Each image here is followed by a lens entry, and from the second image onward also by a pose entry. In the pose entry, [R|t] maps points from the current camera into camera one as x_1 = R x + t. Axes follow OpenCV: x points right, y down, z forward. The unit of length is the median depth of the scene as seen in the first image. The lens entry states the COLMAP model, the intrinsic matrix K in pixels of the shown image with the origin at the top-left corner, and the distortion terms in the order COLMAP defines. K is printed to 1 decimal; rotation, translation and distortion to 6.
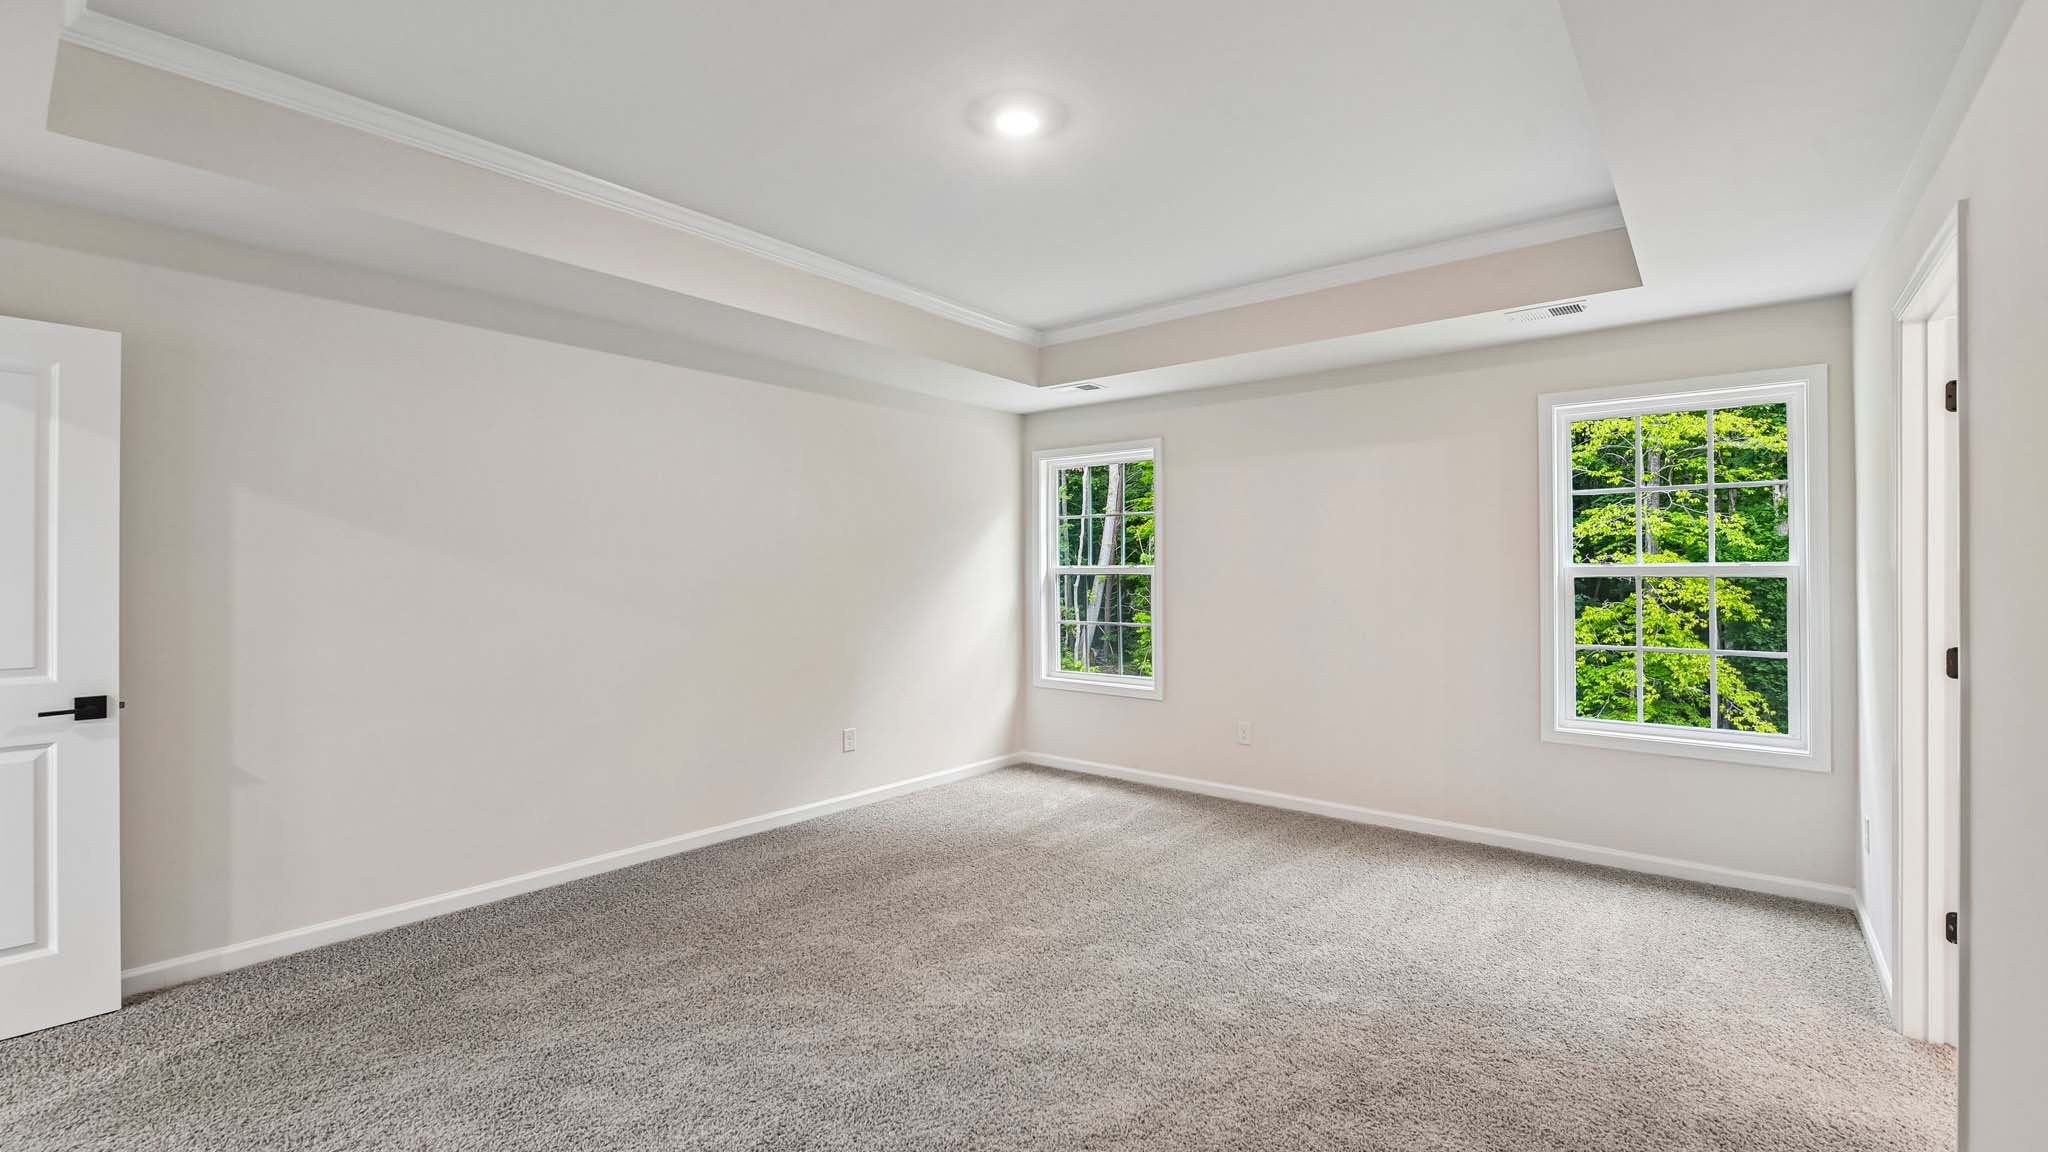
lens RADIAL K [[850.0, 0, 1018.8], [0, 850.0, 572.1], [0, 0, 1]] dist [-0.018509, -0.000537]
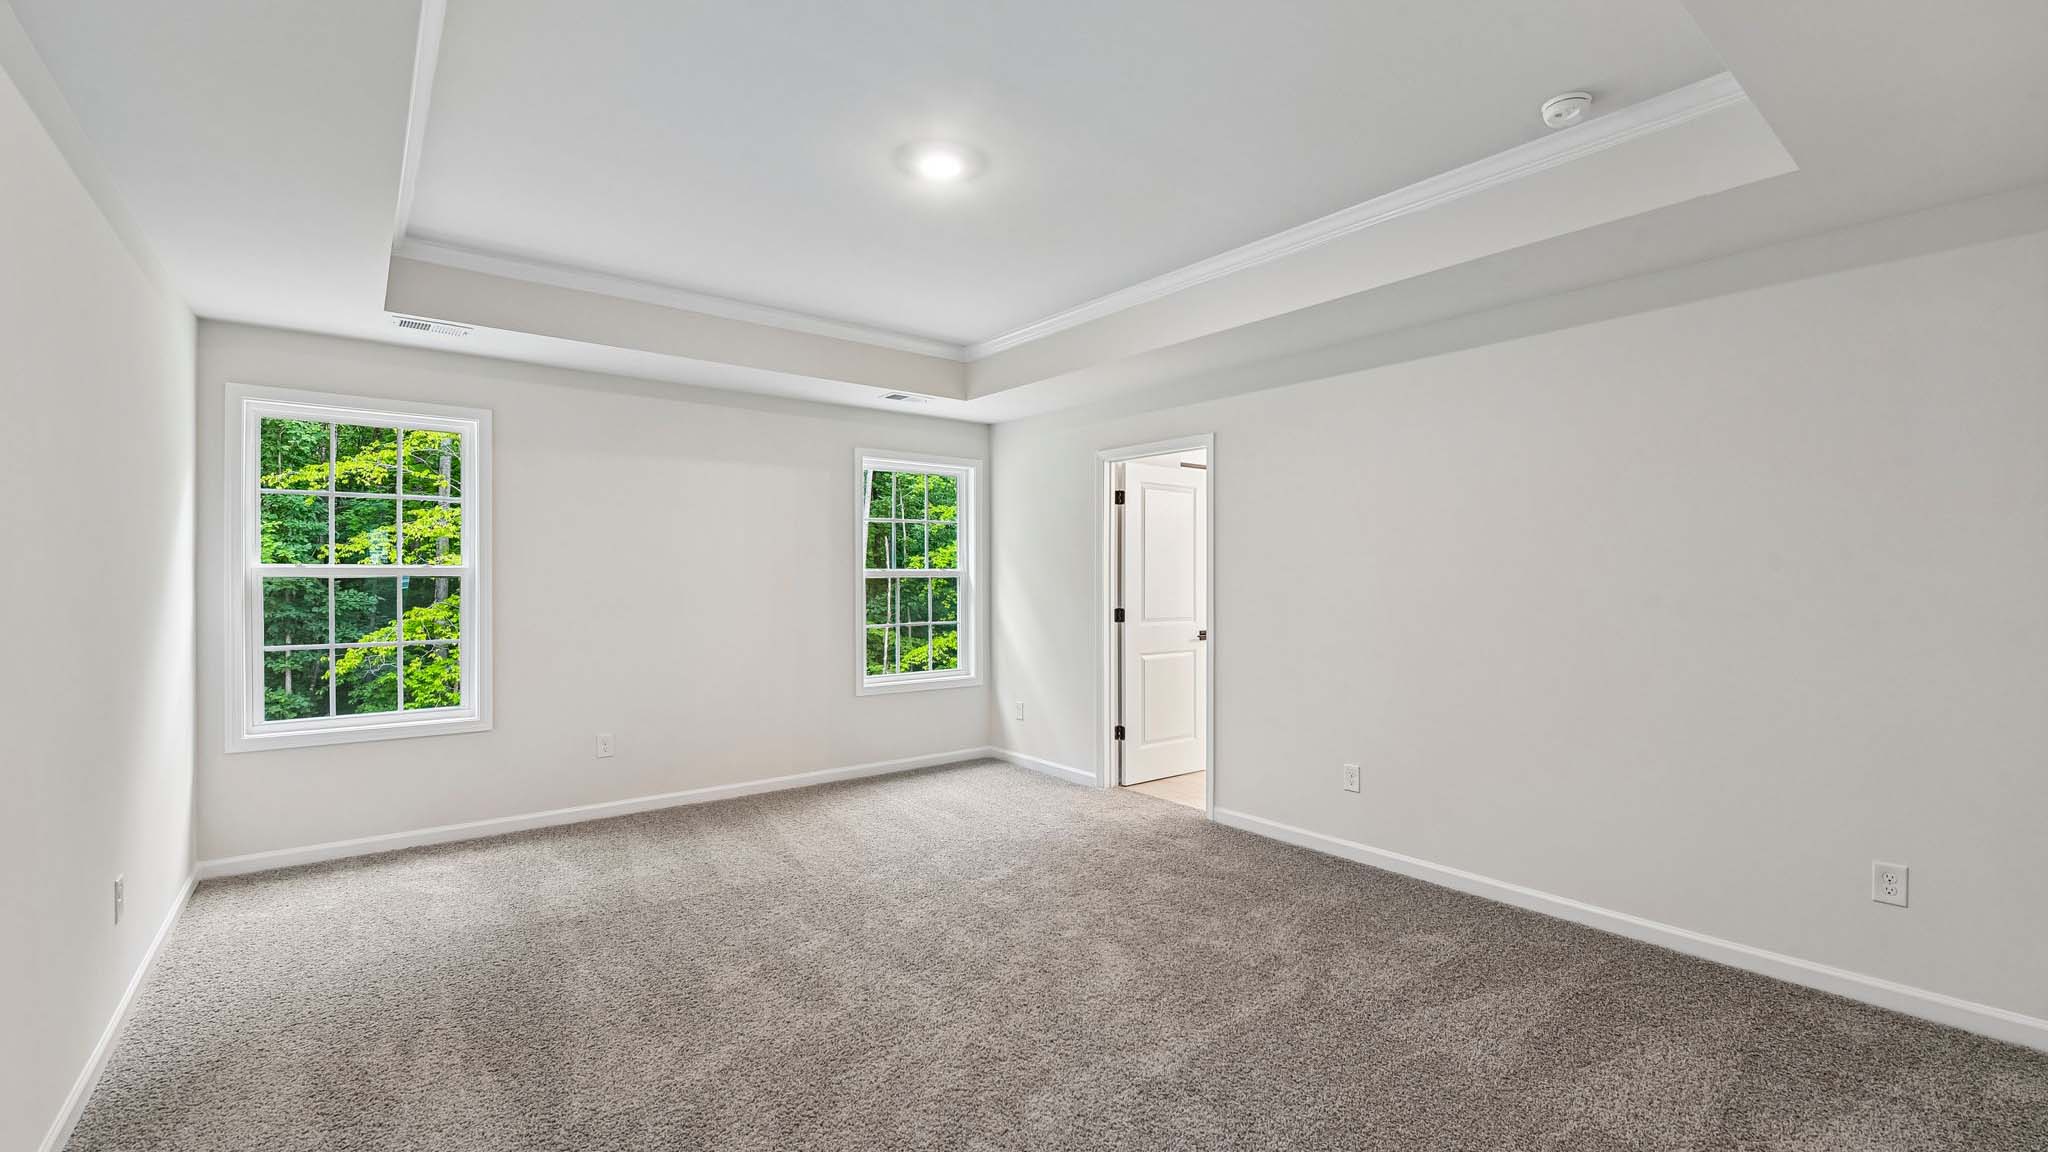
lens RADIAL K [[850.0, 0, 1018.8], [0, 850.0, 572.1], [0, 0, 1]] dist [-0.018509, -0.000537]
pose [[0.225102, 0.003676, 0.974328, -0.659074], [-0.003137, 0.999990, -0.003048, -0.000892], [-0.974330, -0.002370, 0.225112, 0.412588]]
